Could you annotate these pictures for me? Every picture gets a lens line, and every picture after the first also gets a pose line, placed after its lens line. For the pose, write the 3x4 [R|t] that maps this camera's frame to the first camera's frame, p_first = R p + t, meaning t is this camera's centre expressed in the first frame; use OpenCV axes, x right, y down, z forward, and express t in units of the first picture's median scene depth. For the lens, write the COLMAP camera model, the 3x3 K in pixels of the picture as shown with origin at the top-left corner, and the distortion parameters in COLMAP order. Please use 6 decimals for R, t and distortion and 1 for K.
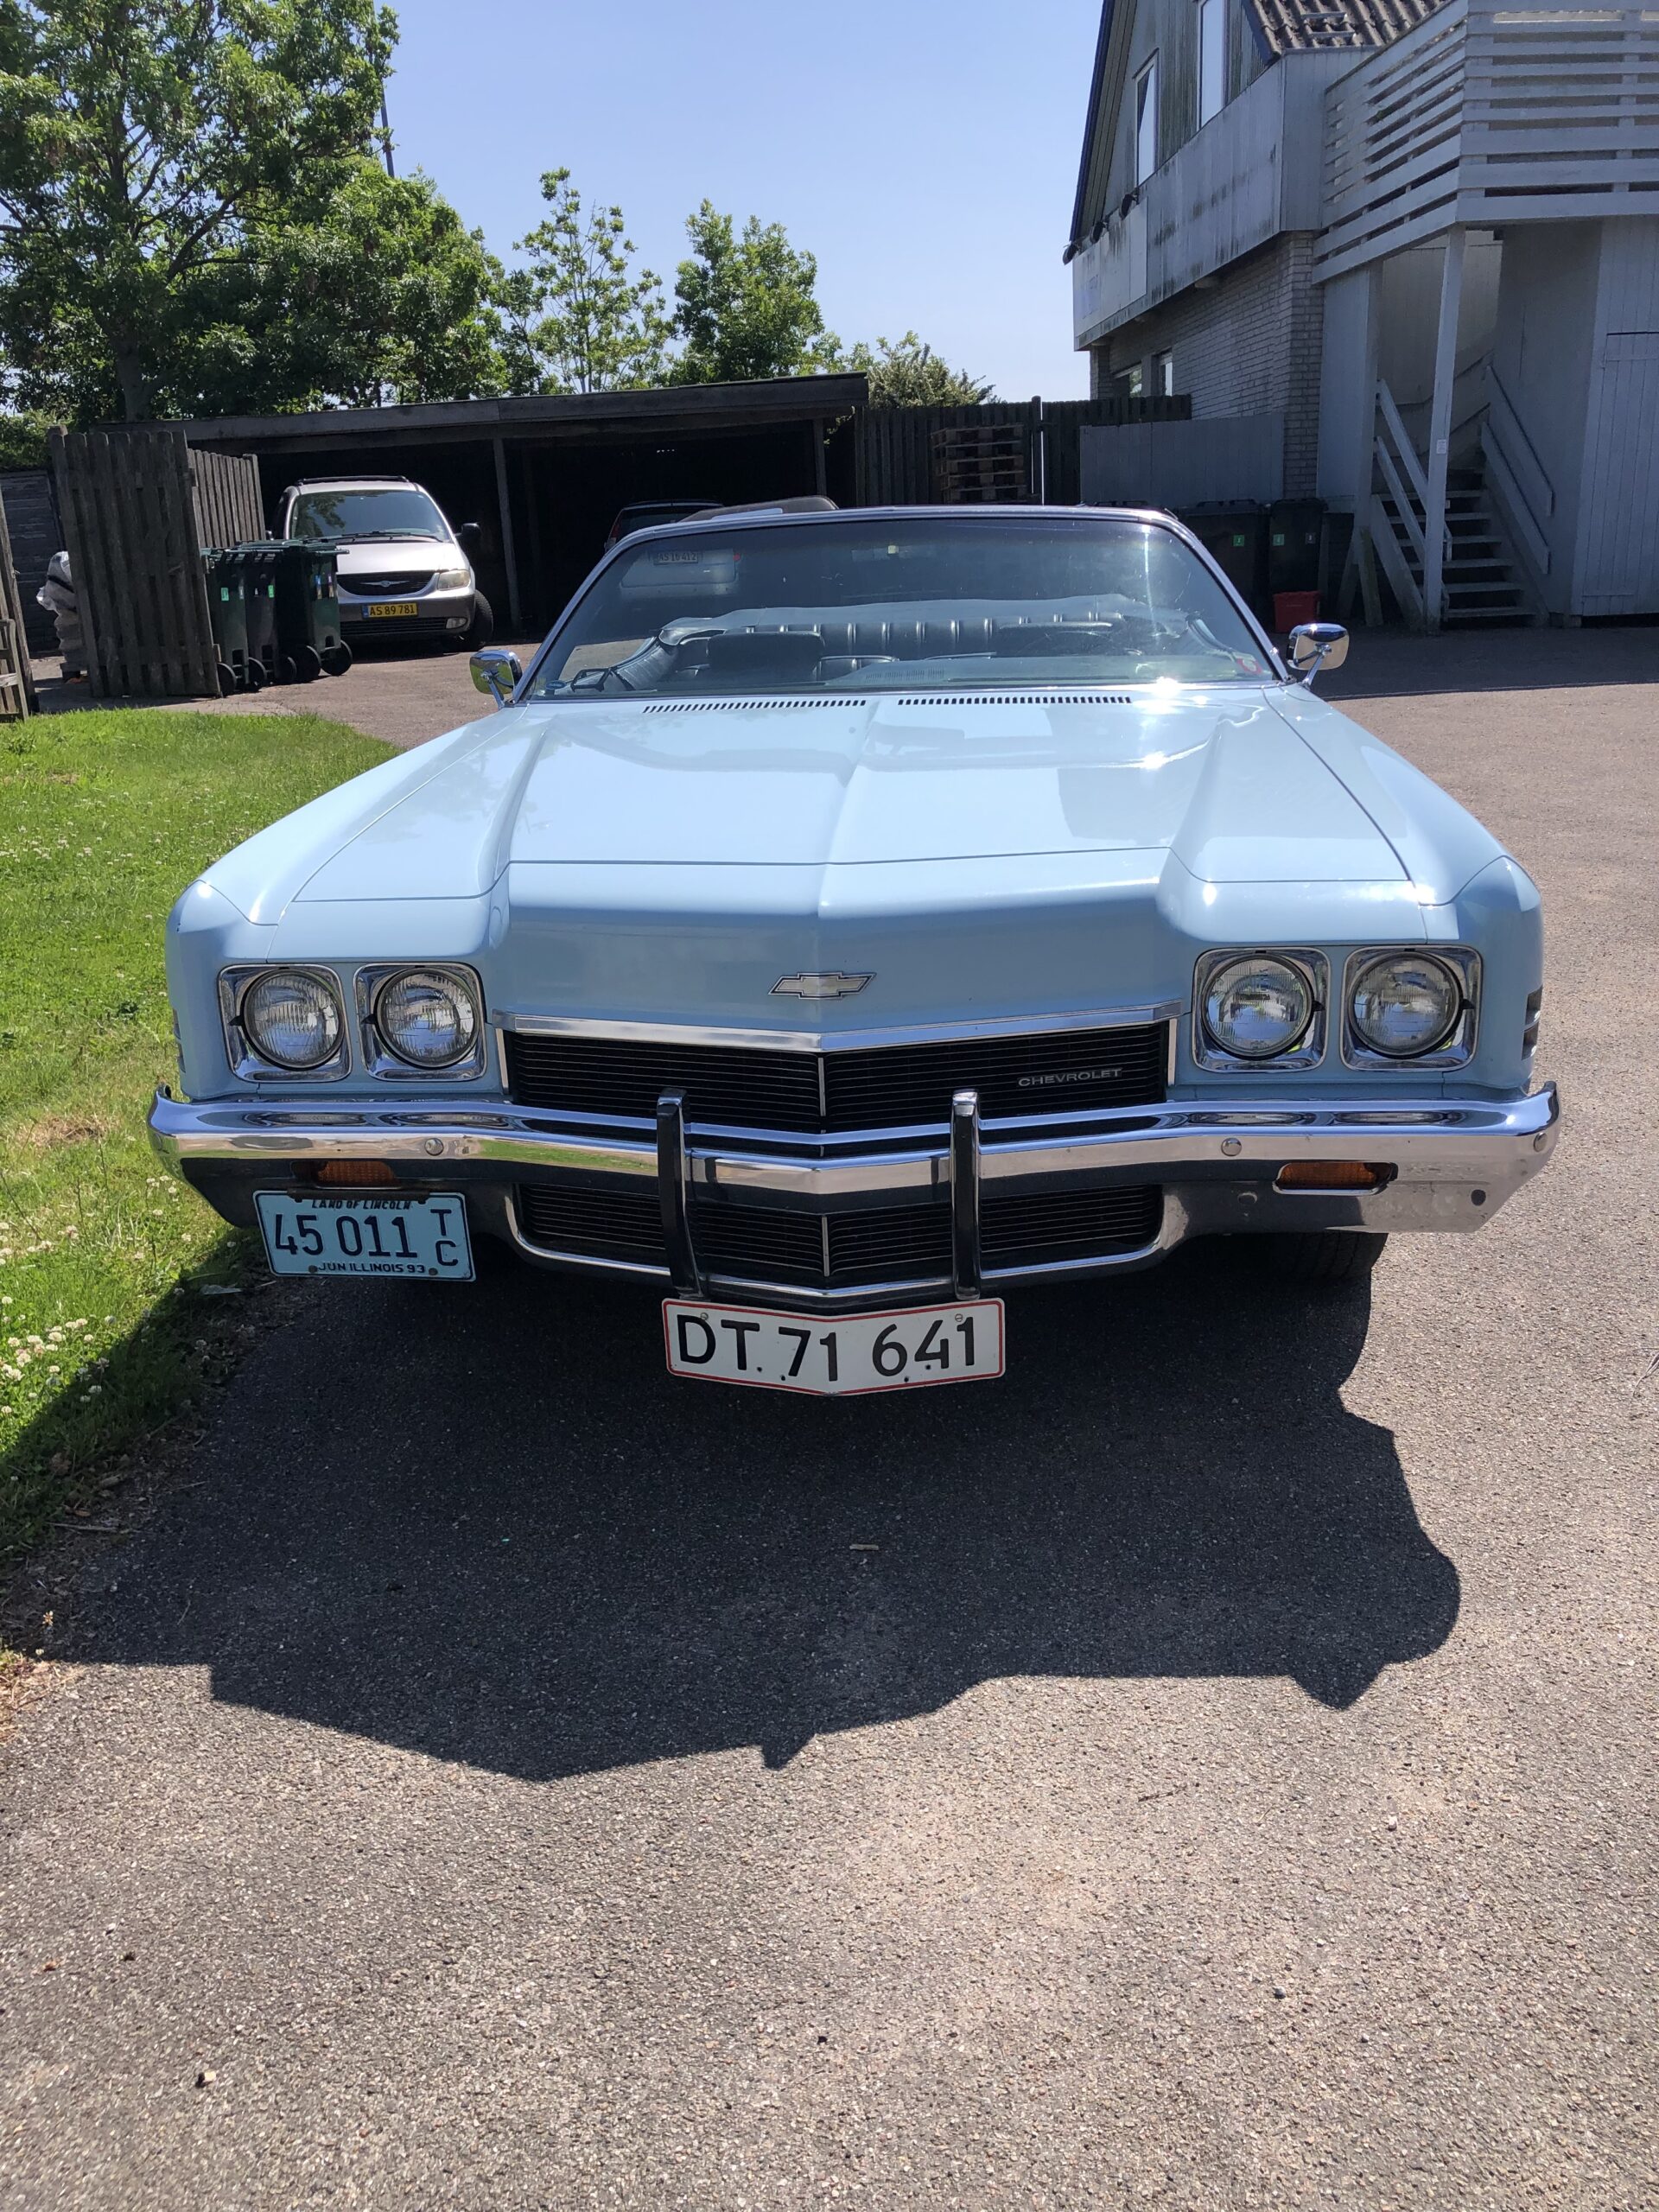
lens RADIAL K [[1813.8, 0, 829.5], [0, 1813.8, 1106.0], [0, 0, 1]] dist [0.032388, -0.005073]
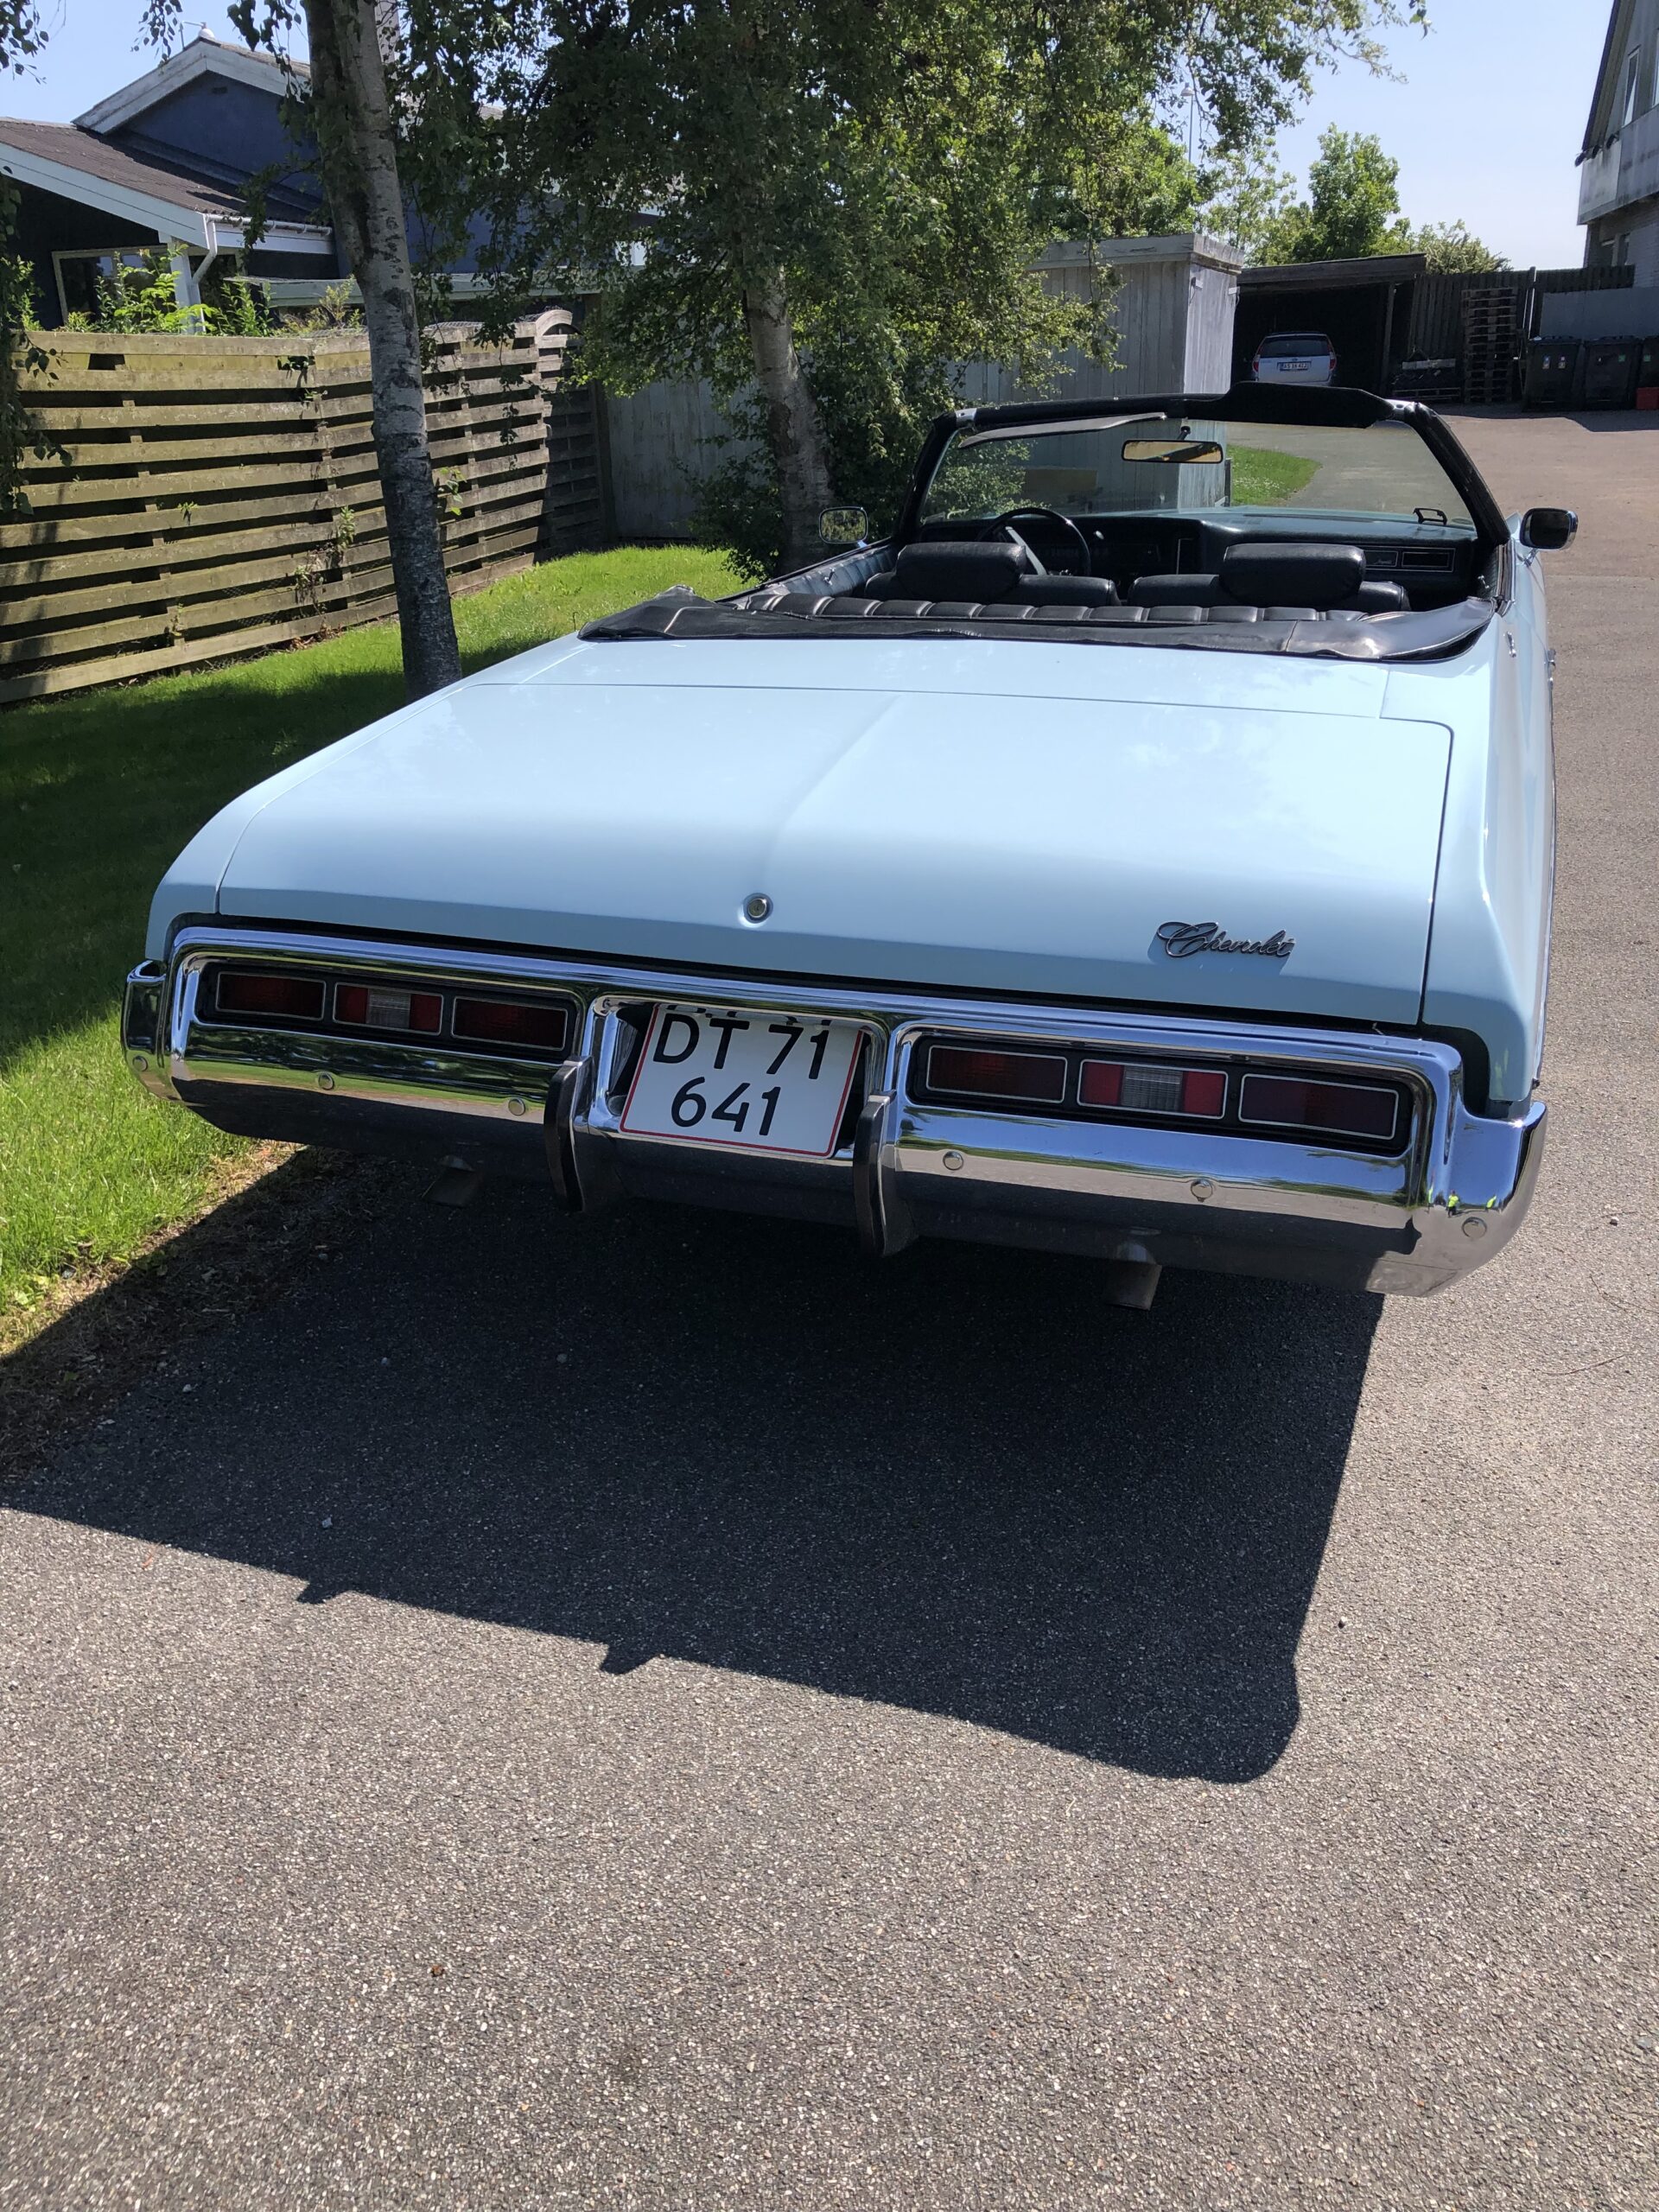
lens RADIAL K [[1813.8, 0, 829.5], [0, 1813.8, 1106.0], [0, 0, 1]] dist [0.032388, -0.005073]
pose [[0.964132, 0.112986, -0.240173, -0.016265], [-0.090344, 0.990537, 0.103315, 0.260678], [0.249573, -0.077911, 0.965217, -0.859414]]
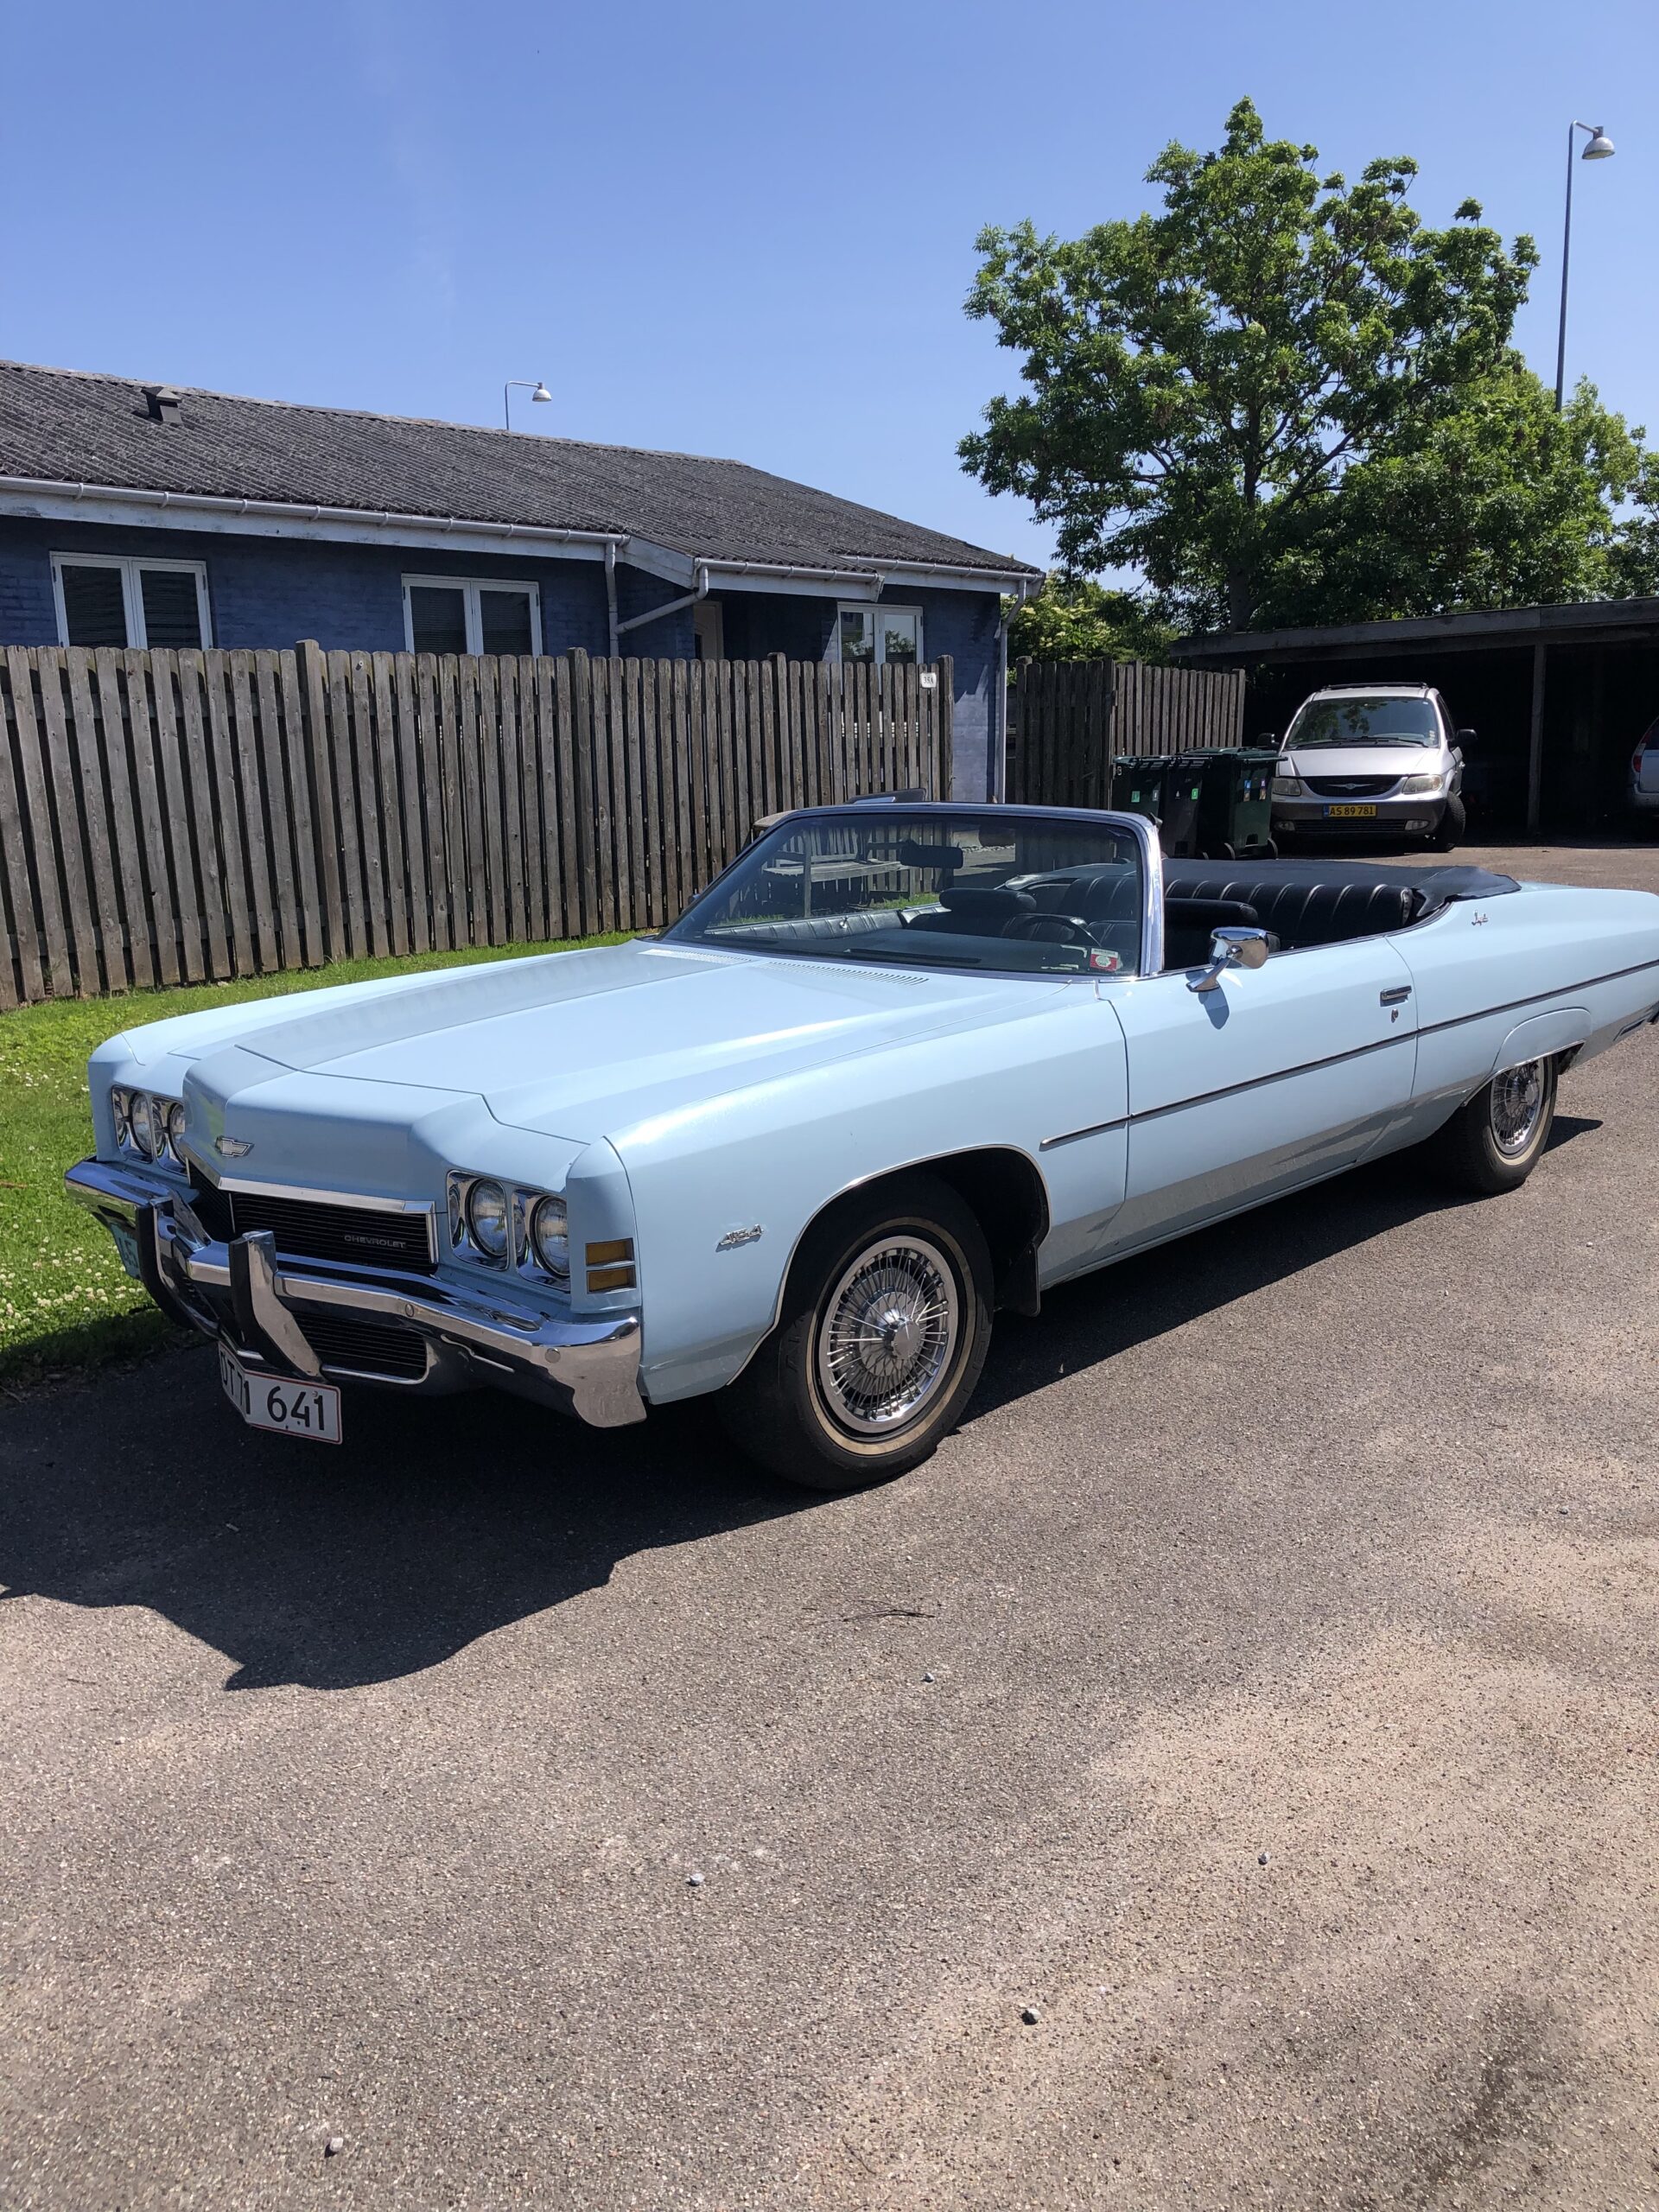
lens RADIAL K [[1813.8, 0, 829.5], [0, 1813.8, 1106.0], [0, 0, 1]] dist [0.032388, -0.005073]
pose [[0.779271, 0.148987, -0.608719, 0.169606], [-0.201002, 0.979433, -0.017599, -0.022737], [0.593577, 0.136069, 0.793191, 0.007392]]
